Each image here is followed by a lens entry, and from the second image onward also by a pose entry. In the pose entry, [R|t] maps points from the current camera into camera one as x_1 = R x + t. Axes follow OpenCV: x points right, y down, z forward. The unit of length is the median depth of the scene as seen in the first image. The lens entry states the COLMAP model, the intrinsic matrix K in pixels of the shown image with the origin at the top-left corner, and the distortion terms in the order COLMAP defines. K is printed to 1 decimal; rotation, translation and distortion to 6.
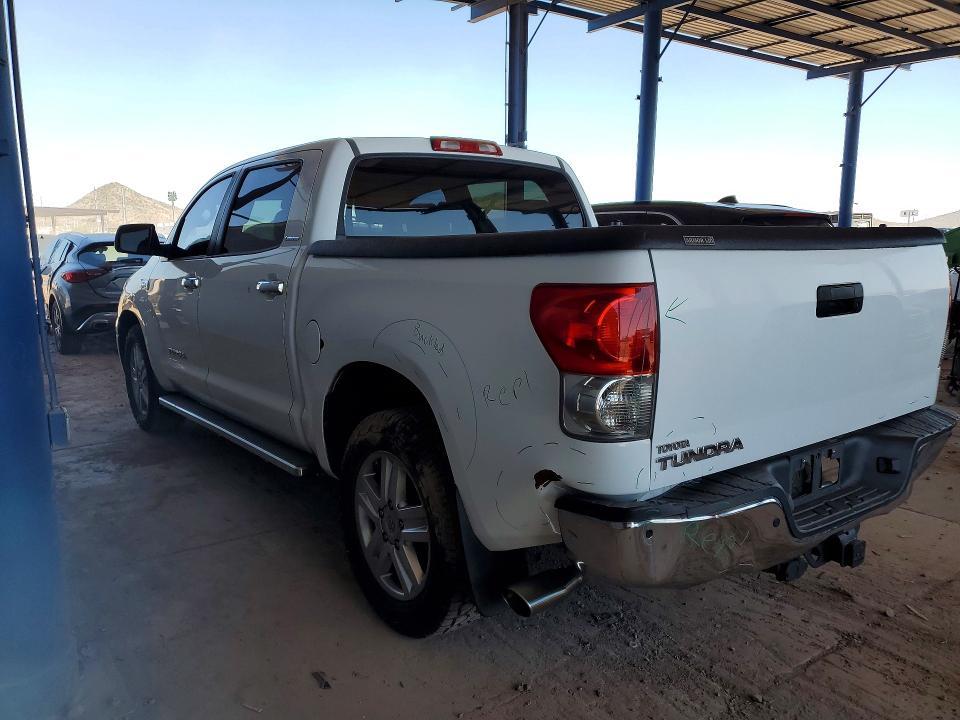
lens RADIAL K [[763.0, 0, 480.0], [0, 763.0, 360.0], [0, 0, 1]] dist [0.020401, 0.002217]
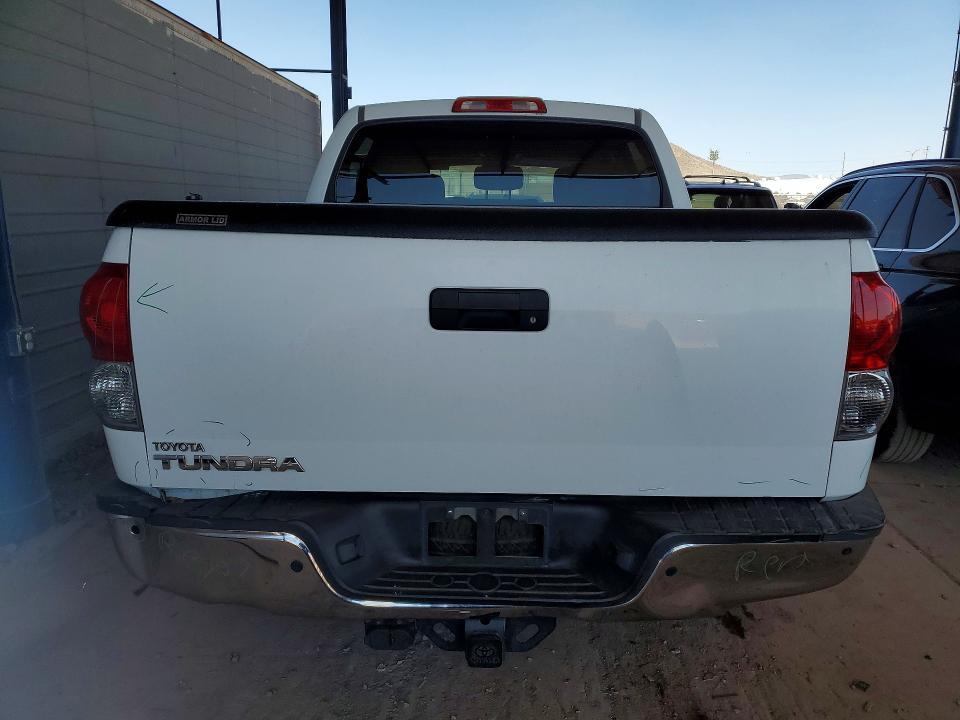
lens RADIAL K [[763.0, 0, 480.0], [0, 763.0, 360.0], [0, 0, 1]] dist [0.020401, 0.002217]
pose [[0.787838, 0.146145, -0.598291, 0.888142], [-0.112805, 0.989246, 0.093100, -0.096098], [0.605463, -0.005858, 0.795852, 0.406115]]
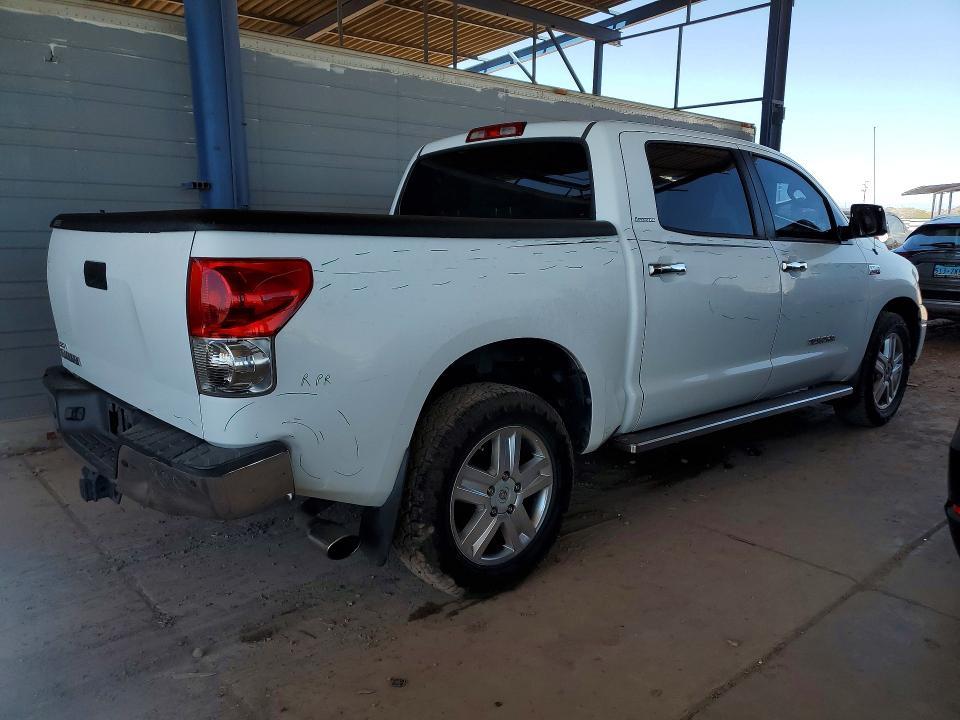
lens RADIAL K [[745.8, 0, 480.0], [0, 745.8, 360.0], [0, 0, 1]] dist [0.002210, 0.012265]
pose [[0.075497, 0.184469, -0.979934, 1.641212], [-0.153659, 0.973153, 0.171354, -0.237506], [0.985236, 0.137639, 0.101816, 1.462775]]
